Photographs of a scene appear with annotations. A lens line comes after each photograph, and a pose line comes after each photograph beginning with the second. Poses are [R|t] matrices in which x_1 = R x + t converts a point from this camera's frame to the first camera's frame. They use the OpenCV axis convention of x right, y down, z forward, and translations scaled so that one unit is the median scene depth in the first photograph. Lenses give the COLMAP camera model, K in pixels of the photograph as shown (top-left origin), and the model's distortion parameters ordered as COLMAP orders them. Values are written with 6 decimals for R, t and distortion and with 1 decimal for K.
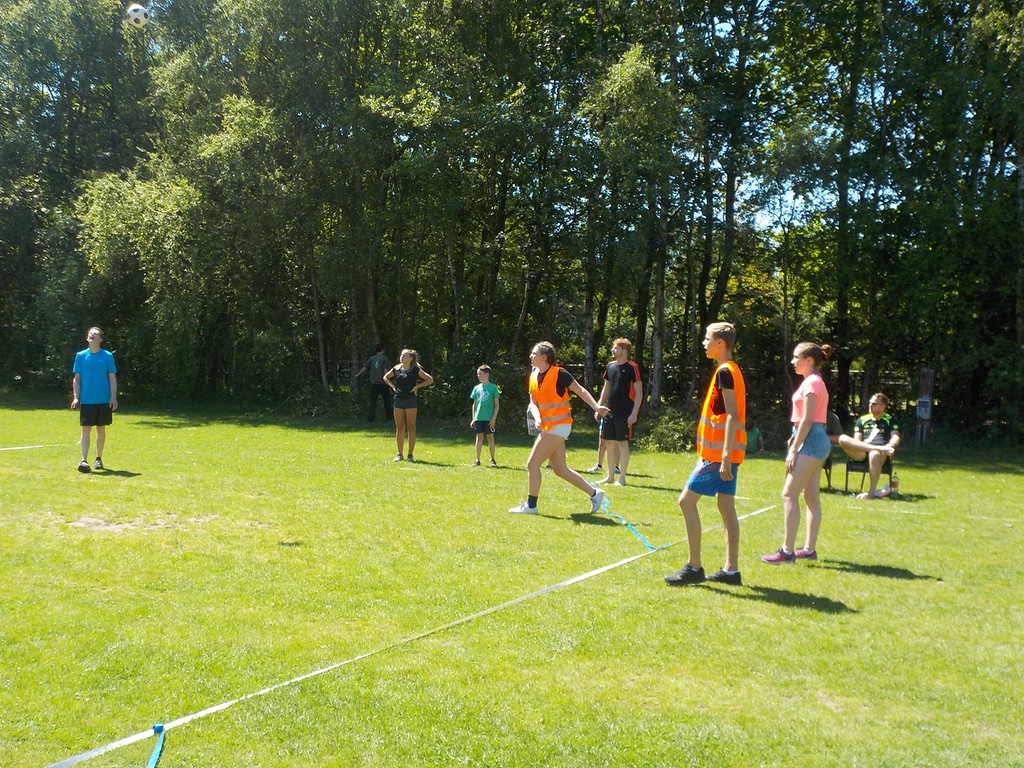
lens RADIAL K [[1205.4, 0, 512.0], [0, 1205.4, 384.0], [0, 0, 1]] dist [0.016652, 0.007596]
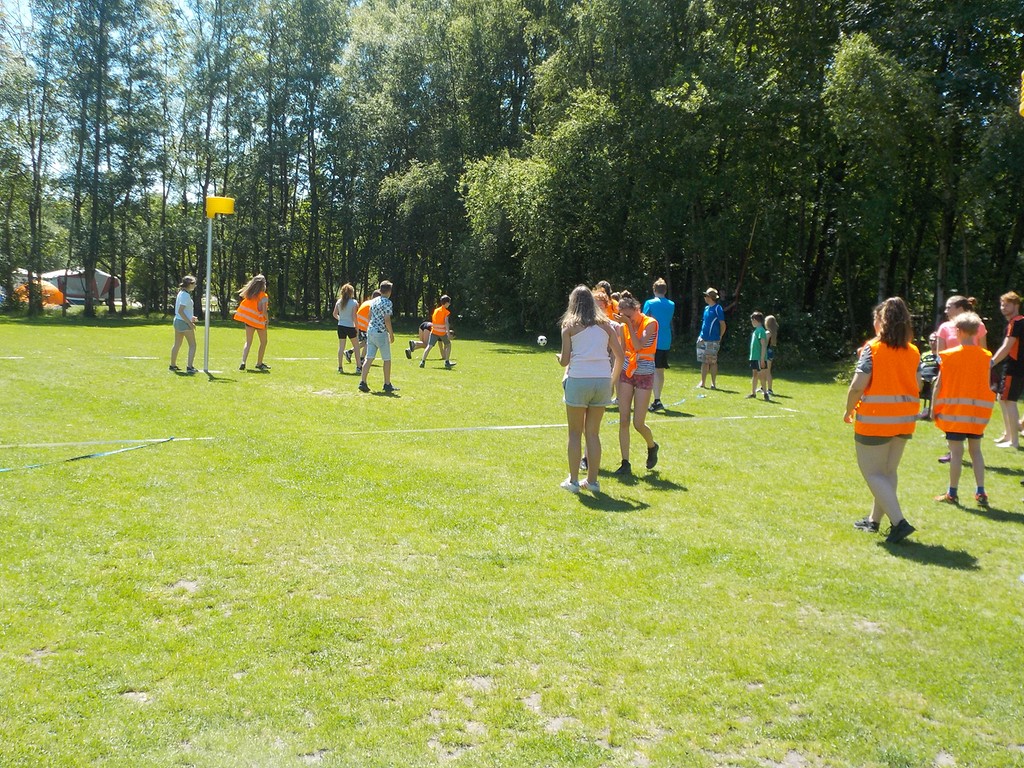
lens RADIAL K [[1205.4, 0, 512.0], [0, 1205.4, 384.0], [0, 0, 1]] dist [0.016652, 0.007596]
pose [[0.909283, 0.045538, -0.413680, 0.232059], [-0.027174, 0.998371, 0.050170, 0.003202], [0.415291, -0.034377, 0.909039, -0.164228]]
